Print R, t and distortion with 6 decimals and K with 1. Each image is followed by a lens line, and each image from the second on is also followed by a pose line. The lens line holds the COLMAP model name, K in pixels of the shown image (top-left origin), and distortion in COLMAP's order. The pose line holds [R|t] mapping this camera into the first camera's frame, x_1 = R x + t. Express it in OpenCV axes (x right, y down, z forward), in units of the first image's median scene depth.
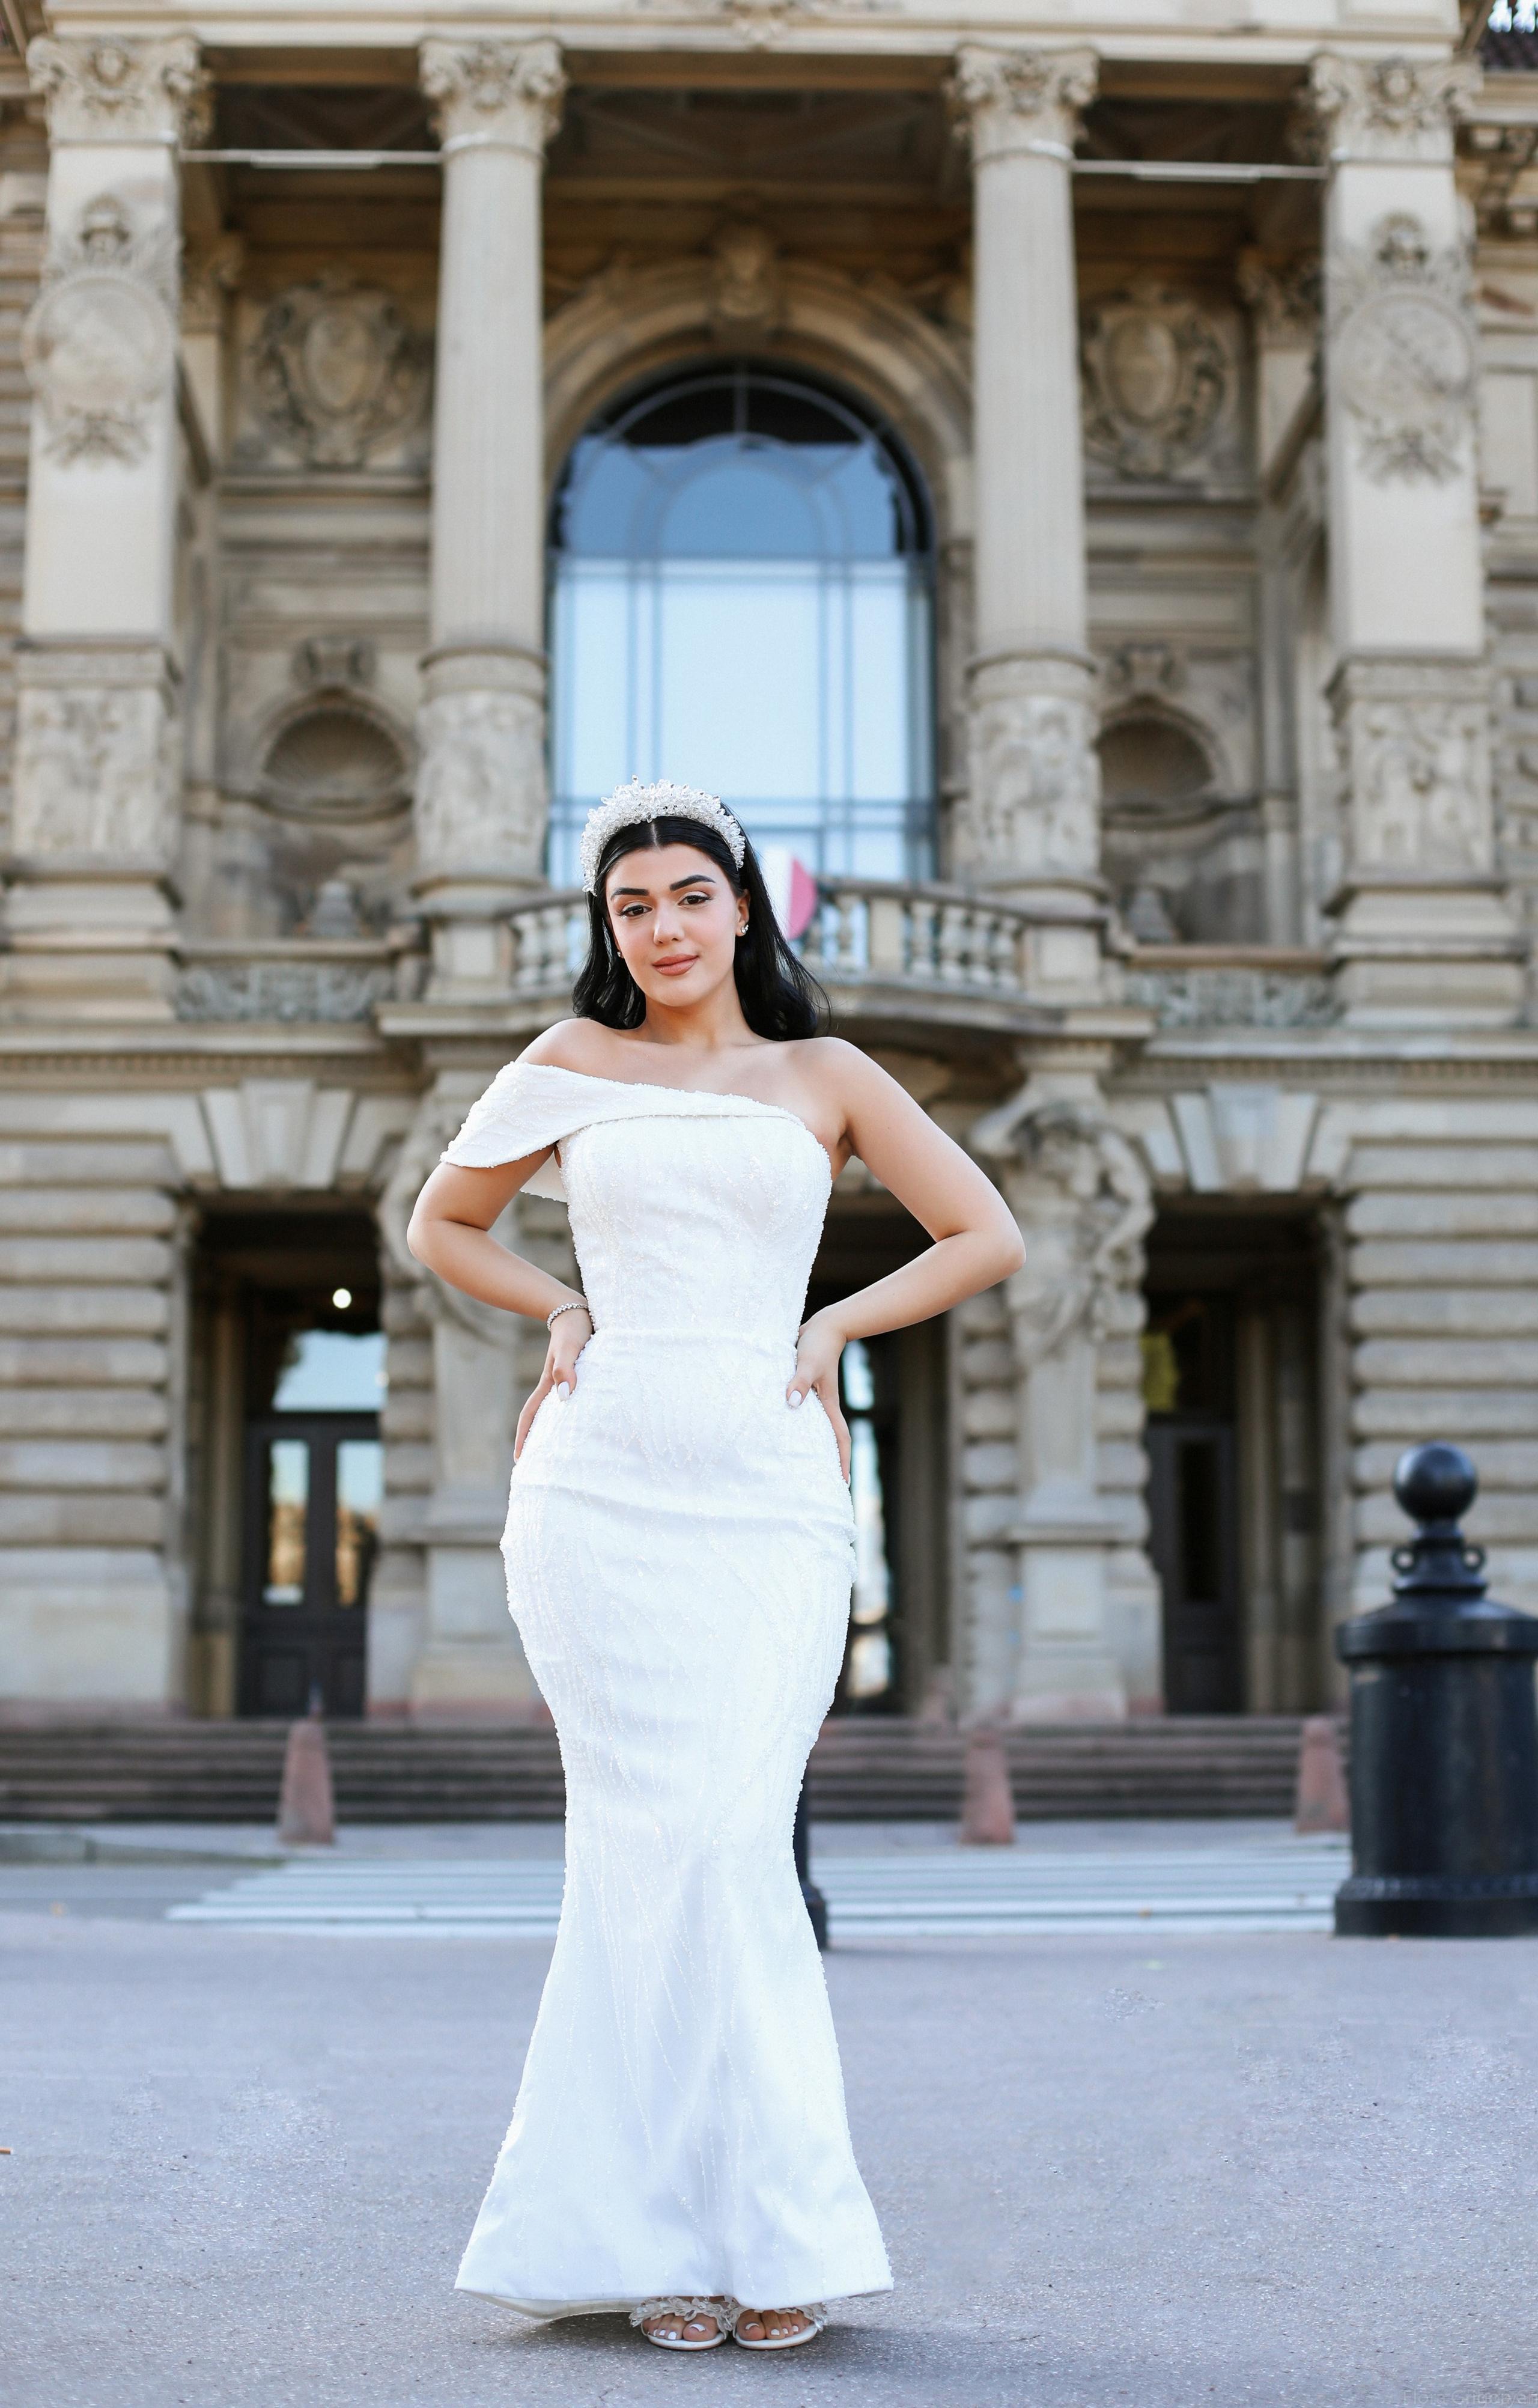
lens RADIAL K [[3710.9, 0, 808.6], [0, 3710.9, 1162.6], [0, 0, 1]] dist [-0.124330, 0.081120]
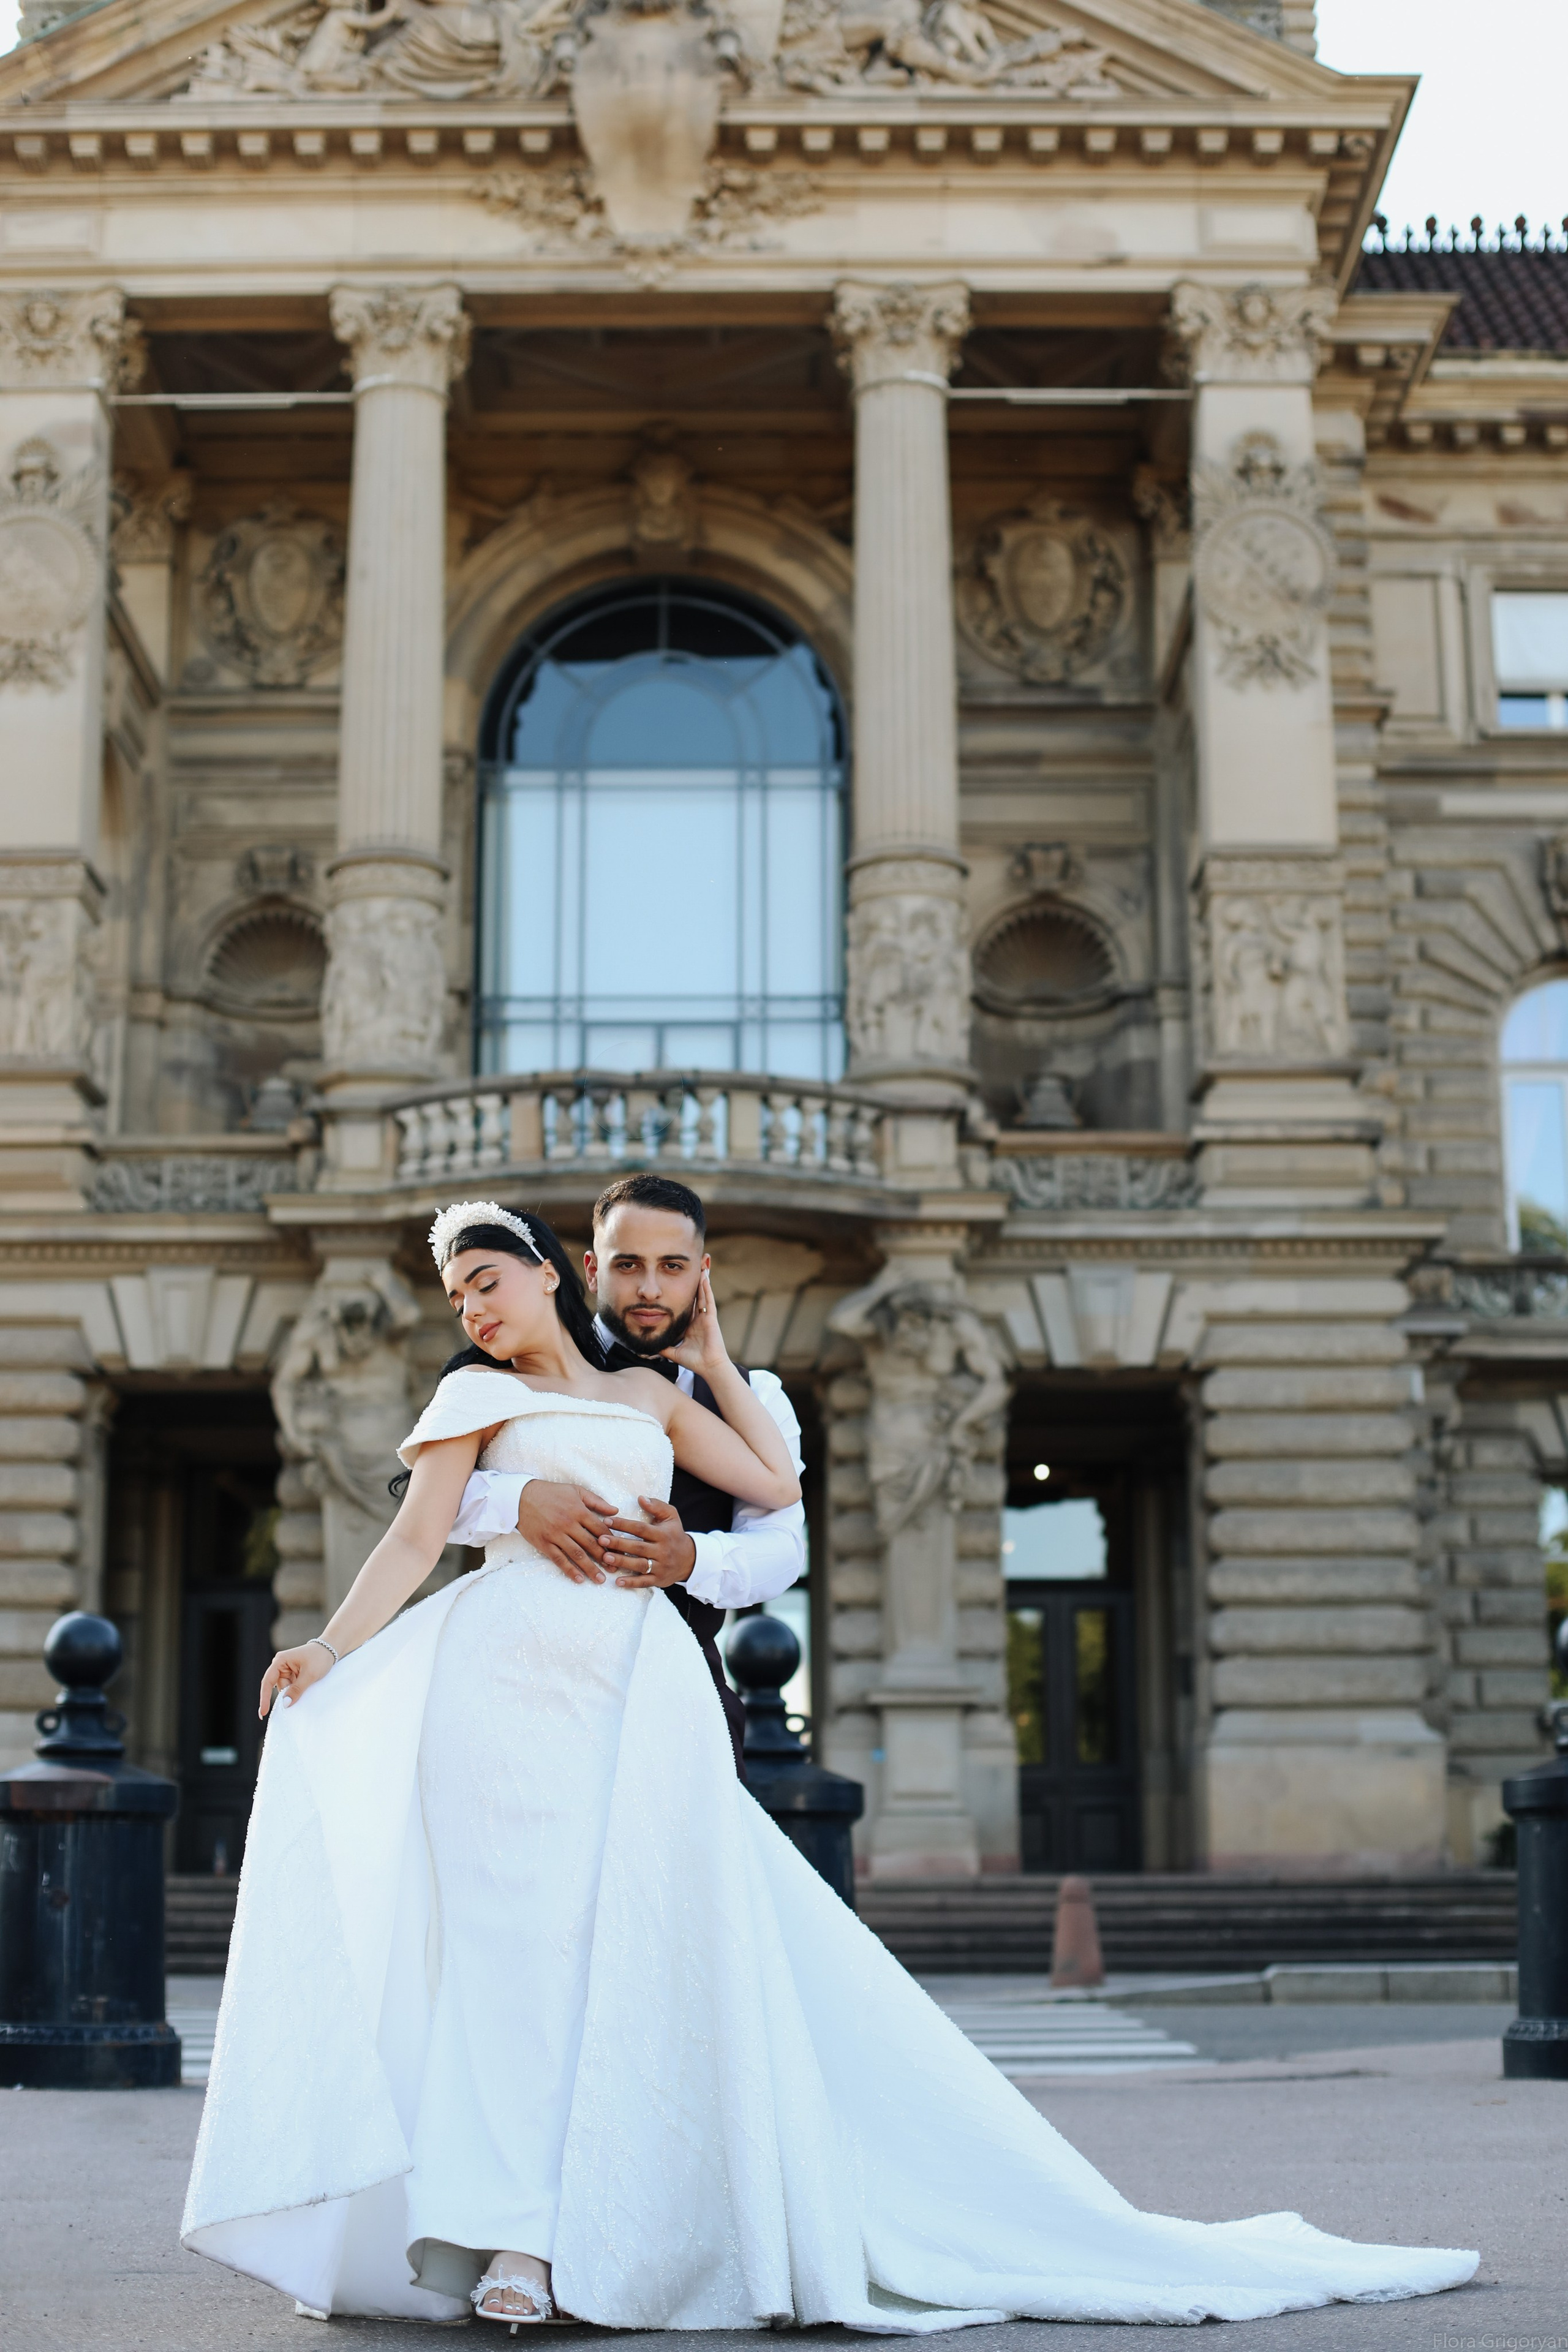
lens RADIAL K [[3584.4, 0, 782.0], [0, 3584.4, 1151.5], [0, 0, 1]] dist [-0.125011, 0.066739]
pose [[0.998771, -0.008977, -0.048741, 0.073537], [0.006451, 0.998640, -0.051737, -0.001246], [0.049140, 0.051359, 0.997471, -0.011004]]
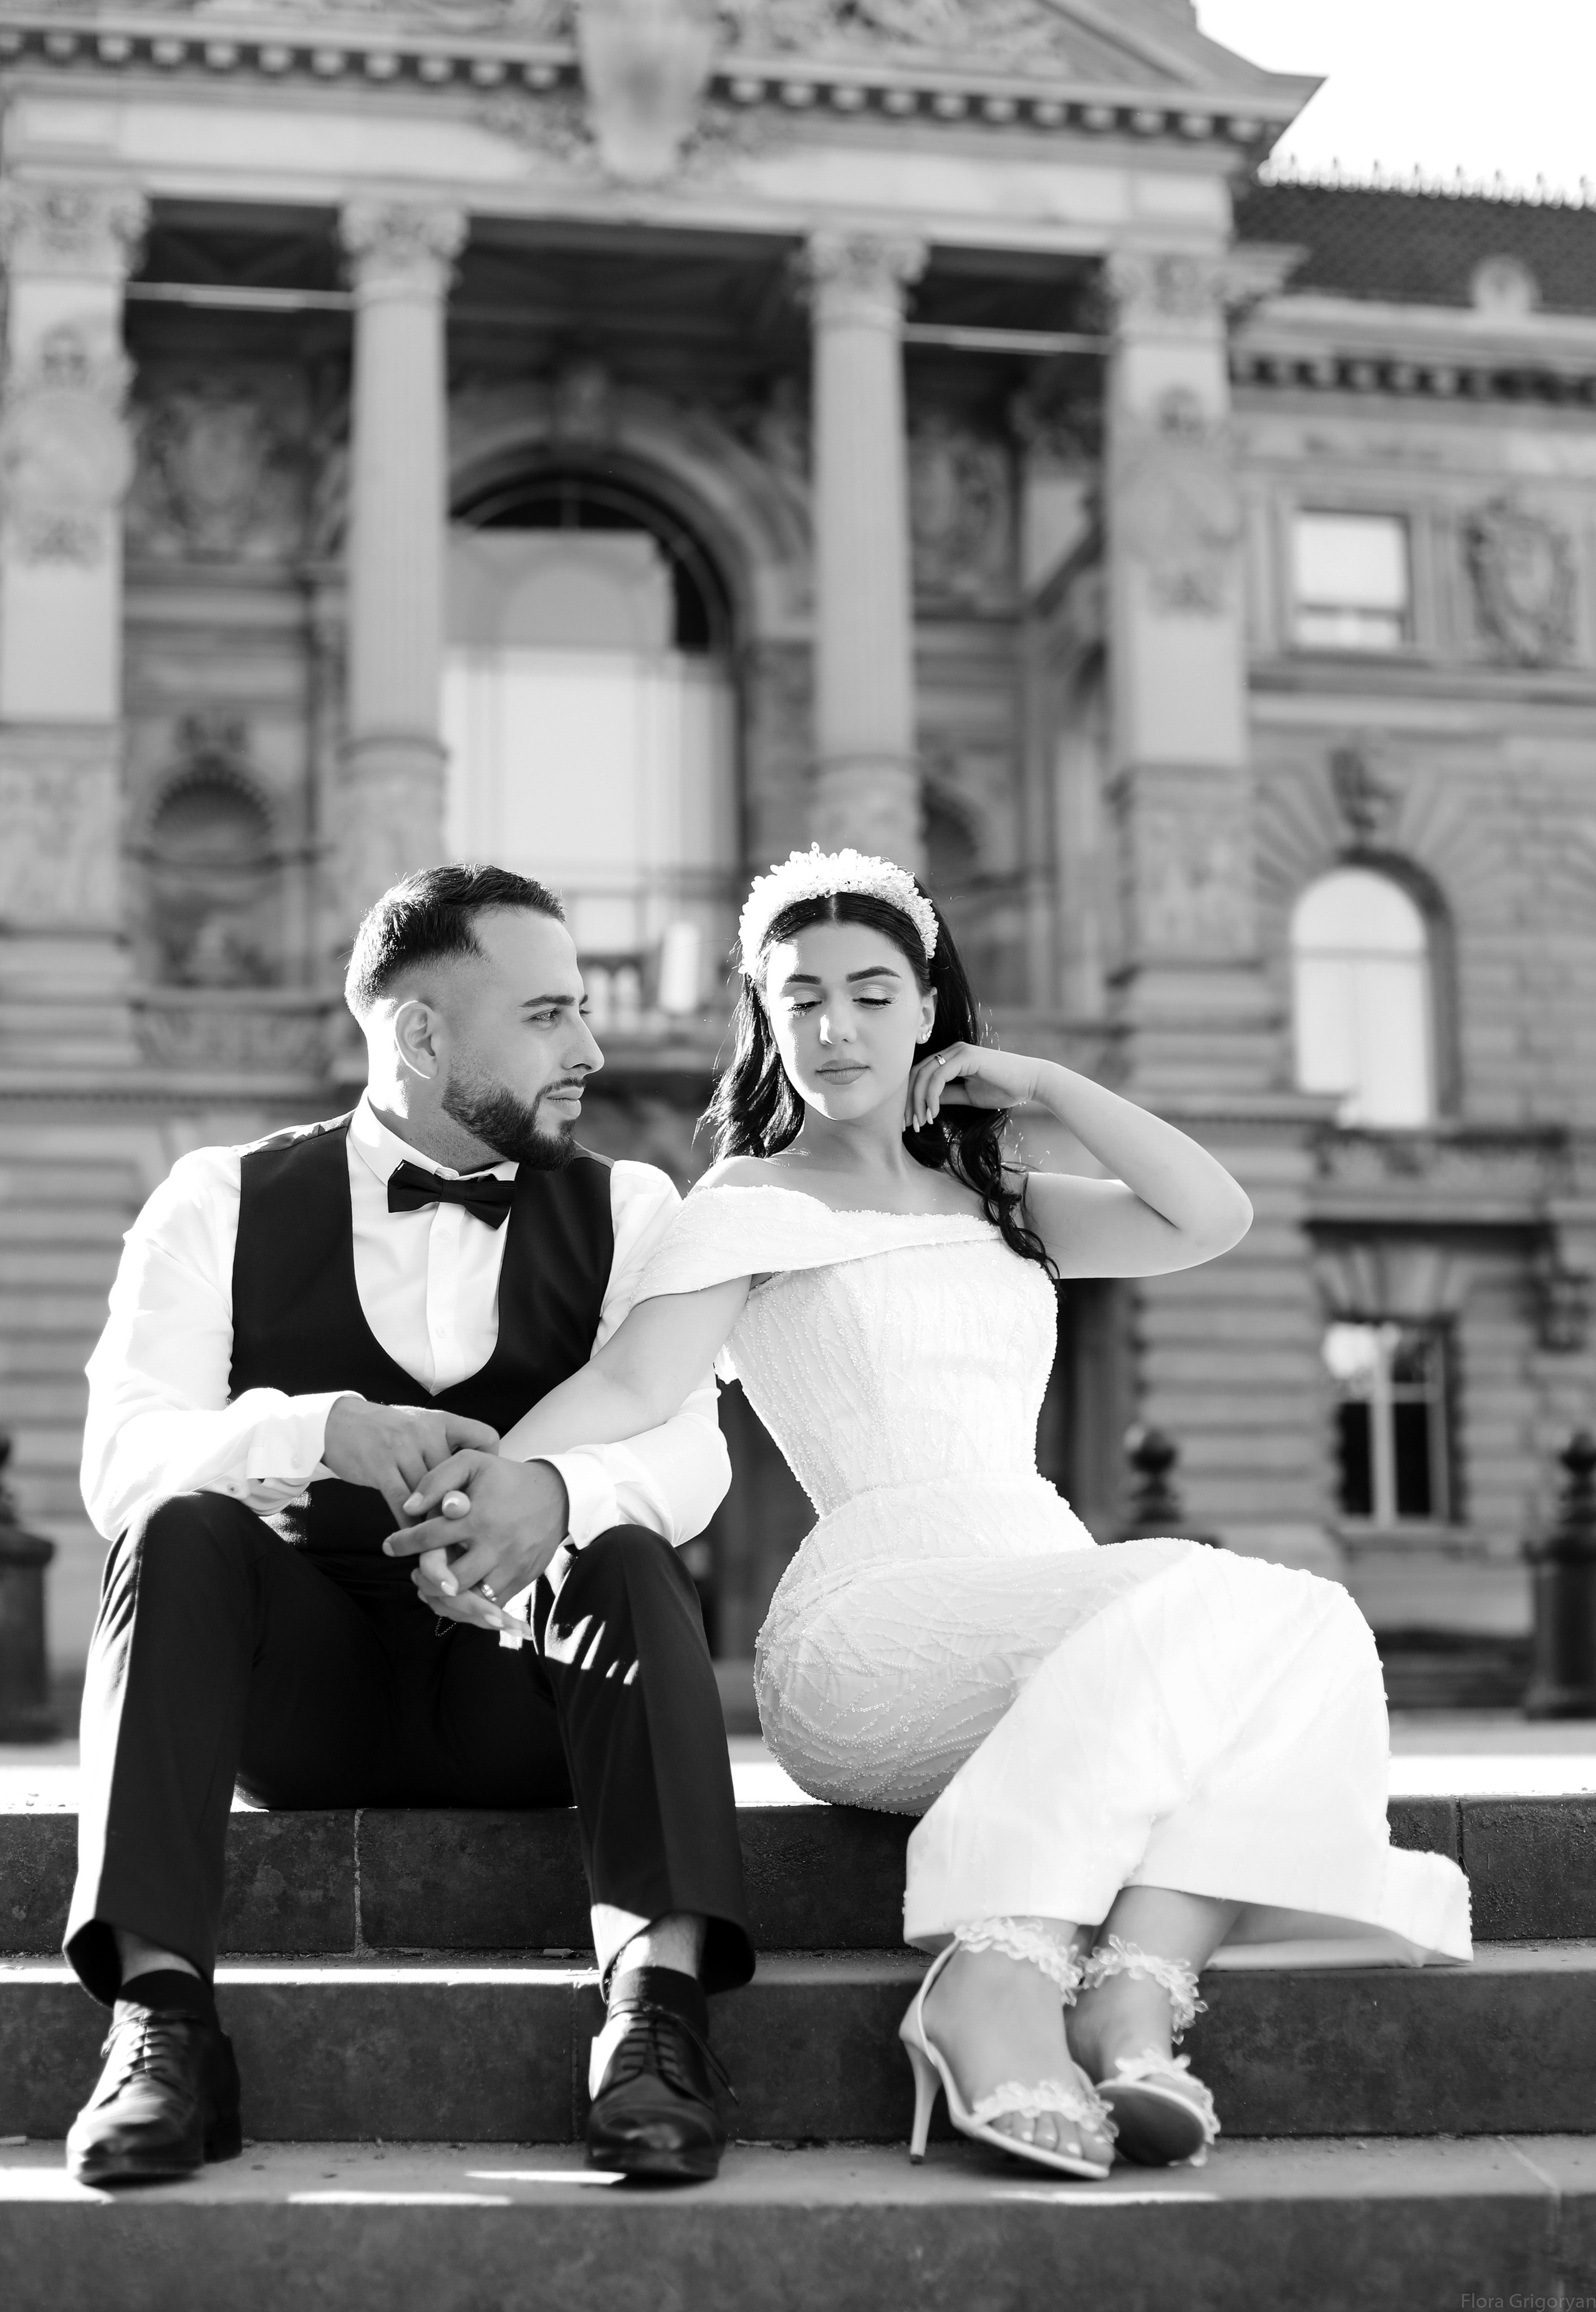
lens RADIAL K [[3871.7, 0, 798.0], [0, 3871.7, 1156.0], [0, 0, 1]] dist [-0.109896, -0.062629]
pose [[0.989281, 0.014494, 0.145301, -0.135262], [-0.014787, 0.999890, 0.000937, -0.012605], [-0.145272, -0.003076, 0.989387, -0.200008]]
